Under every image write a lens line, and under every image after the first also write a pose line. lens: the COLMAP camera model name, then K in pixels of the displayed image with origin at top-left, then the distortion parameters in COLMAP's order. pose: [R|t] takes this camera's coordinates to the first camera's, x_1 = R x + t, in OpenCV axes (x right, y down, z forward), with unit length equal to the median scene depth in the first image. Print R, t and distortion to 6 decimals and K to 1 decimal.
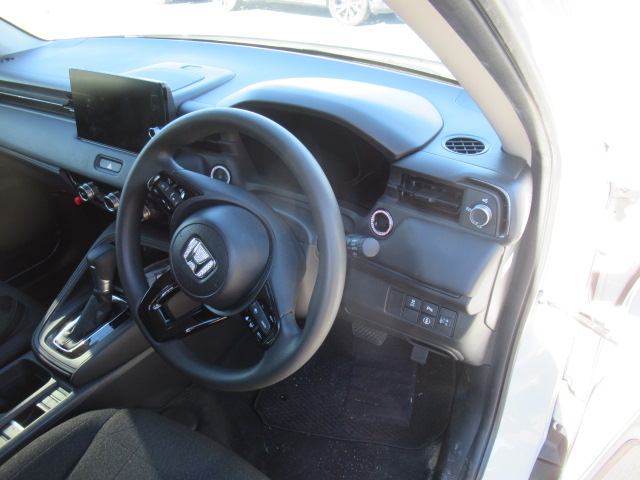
lens RADIAL K [[478.4, 0, 317.6], [0, 478.4, 239.5], [0, 0, 1]] dist [-0.000648, -0.002660]
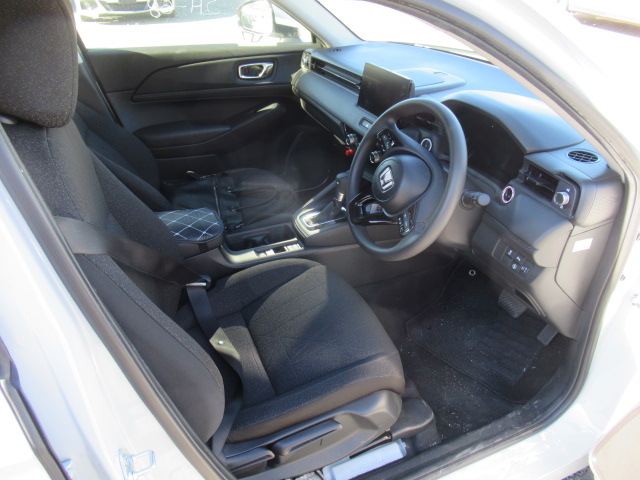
lens RADIAL K [[478.4, 0, 323.4], [0, 478.4, 239.3], [0, 0, 1]] dist [-0.000648, -0.002660]
pose [[0.823420, 0.320085, -0.468534, 0.344836], [-0.324787, 0.942936, 0.073385, 0.148327], [0.465287, 0.091747, 0.880392, -0.479841]]
